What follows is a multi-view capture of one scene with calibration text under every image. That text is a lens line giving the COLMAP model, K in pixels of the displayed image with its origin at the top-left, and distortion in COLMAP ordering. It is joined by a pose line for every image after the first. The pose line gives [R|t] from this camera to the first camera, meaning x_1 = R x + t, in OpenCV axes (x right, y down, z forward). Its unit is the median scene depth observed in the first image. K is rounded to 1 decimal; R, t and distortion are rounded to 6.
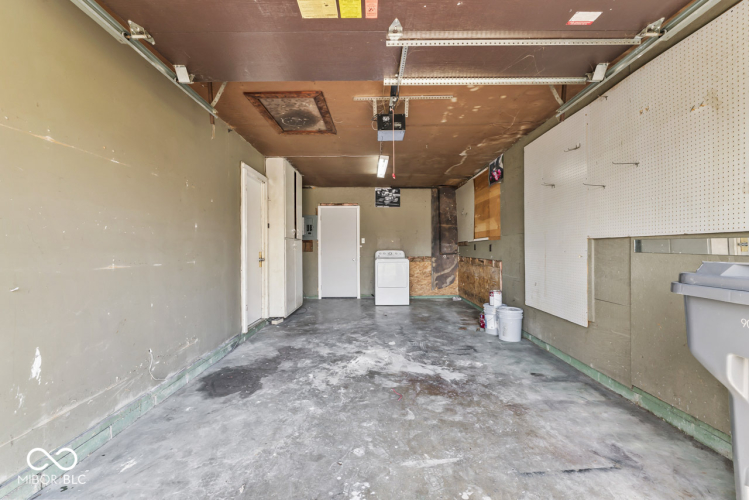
lens RADIAL K [[322.5, 0, 373.8], [0, 322.5, 249.2], [0, 0, 1]] dist [-0.001321, -0.000254]
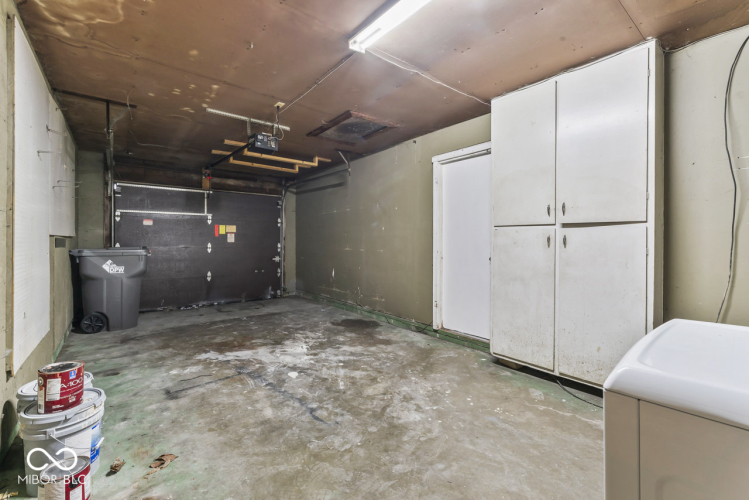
lens RADIAL K [[322.5, 0, 374.8], [0, 322.5, 240.4], [0, 0, 1]] dist [-0.001321, -0.000254]
pose [[-0.781630, 0.003102, -0.623734, 0.440664], [0.001542, 0.999994, 0.003041, -0.016475], [0.623740, 0.001416, -0.781631, 2.024549]]
